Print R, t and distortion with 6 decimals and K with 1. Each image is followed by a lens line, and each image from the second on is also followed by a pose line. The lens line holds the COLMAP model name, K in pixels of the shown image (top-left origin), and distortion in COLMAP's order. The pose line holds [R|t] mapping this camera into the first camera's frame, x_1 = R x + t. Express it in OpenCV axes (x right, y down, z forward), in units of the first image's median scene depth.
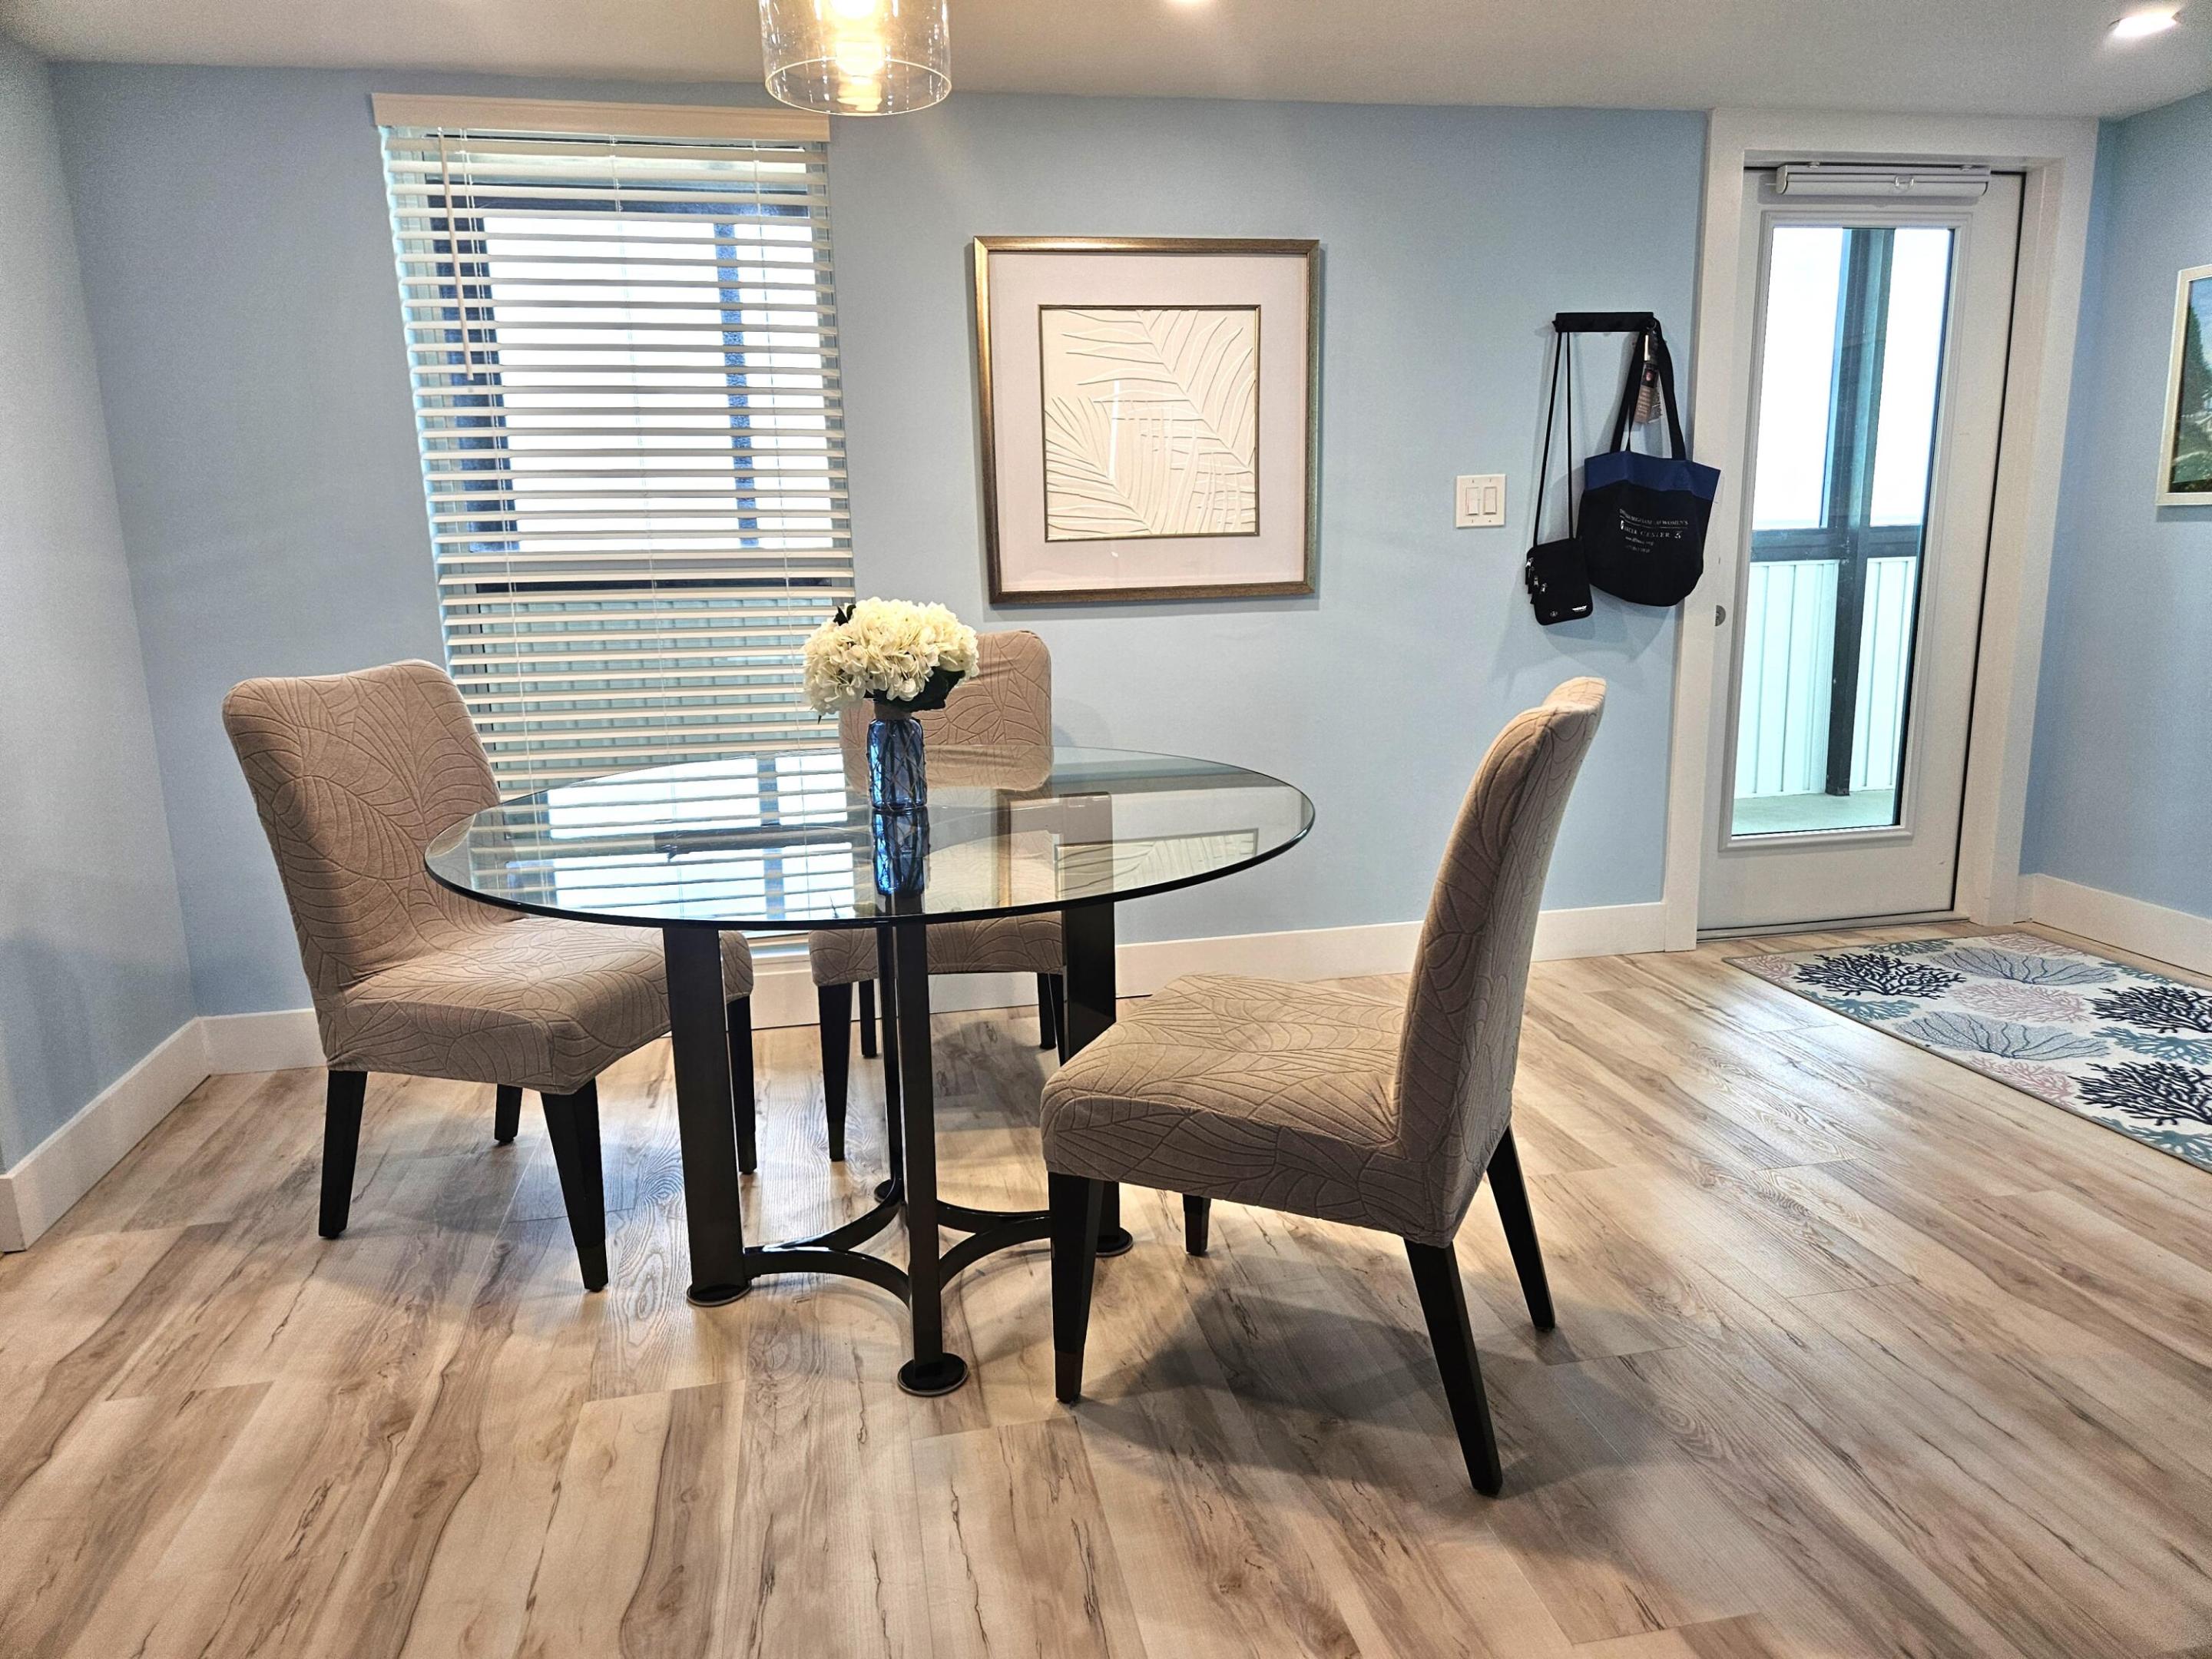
lens RADIAL K [[1467.4, 0, 1091.1], [0, 1467.4, 828.5], [0, 0, 1]] dist [0.067385, -0.048731]
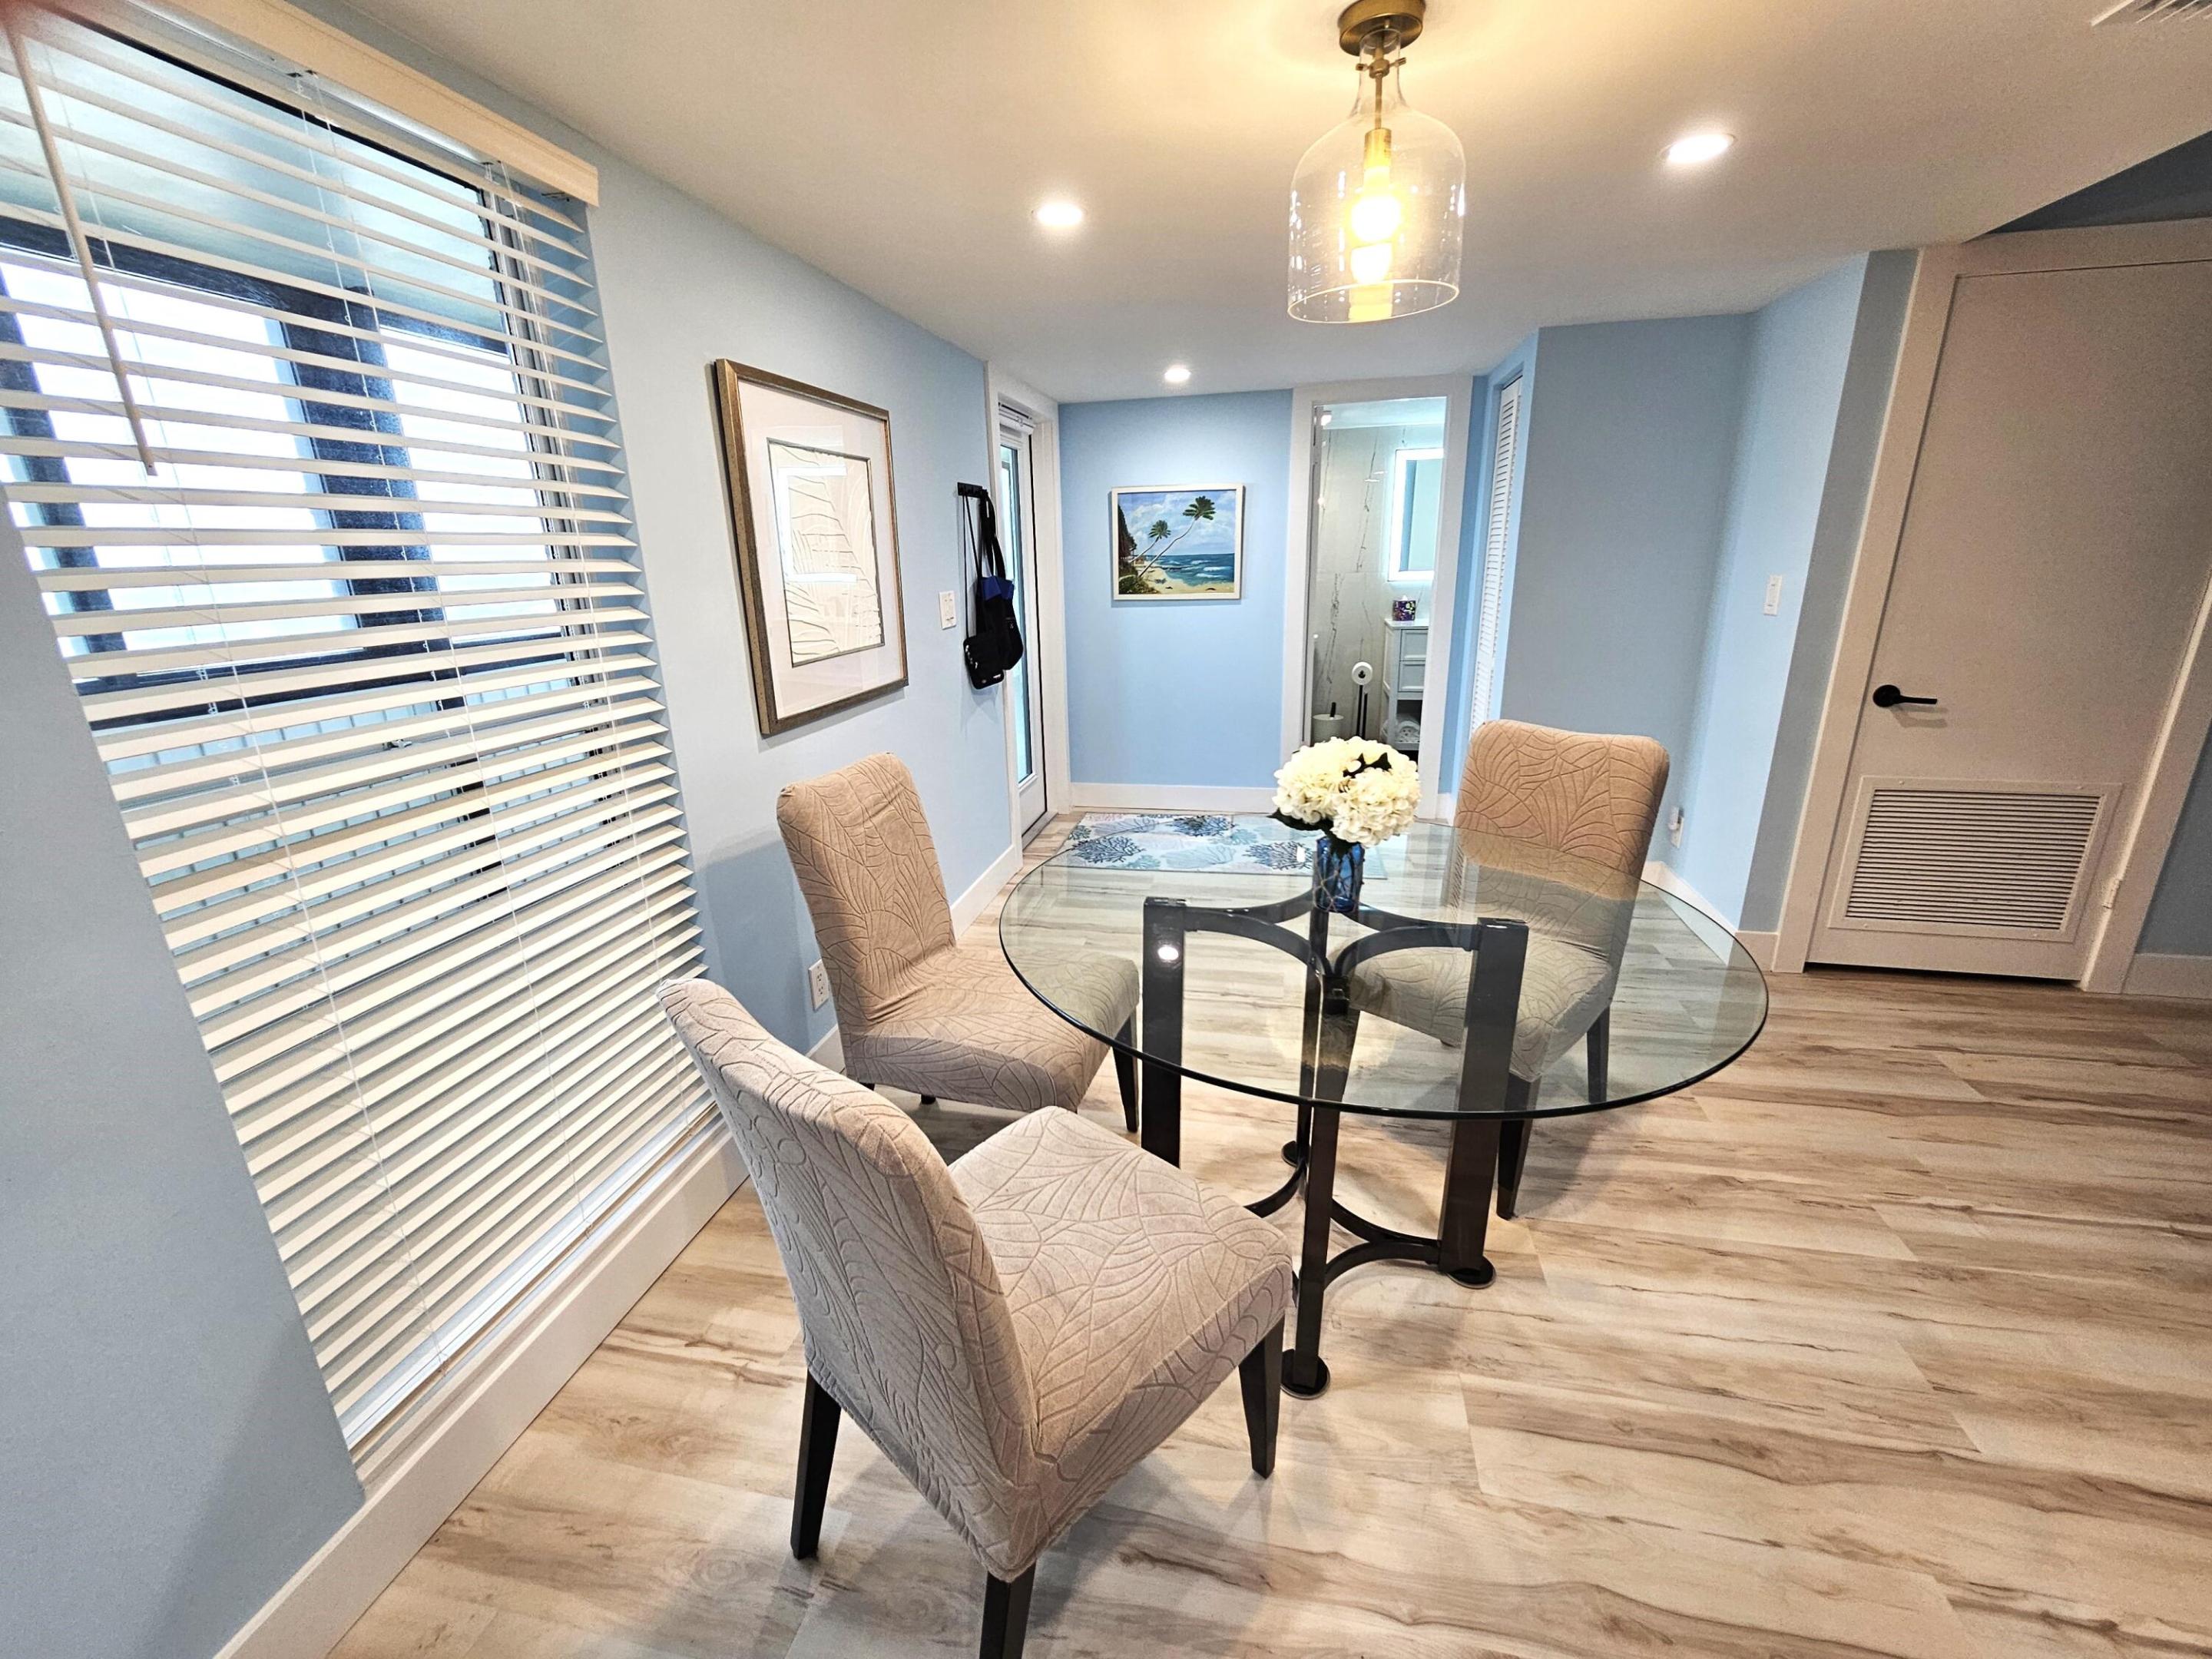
lens RADIAL K [[909.6, 0, 1086.2], [0, 909.6, 831.9], [0, 0, 1]] dist [-0.004275, 0.002083]
pose [[0.395819, -0.259267, 0.880970, -0.643736], [0.195543, 0.961114, 0.194996, -0.197234], [-0.897268, 0.095084, 0.431124, 0.637786]]
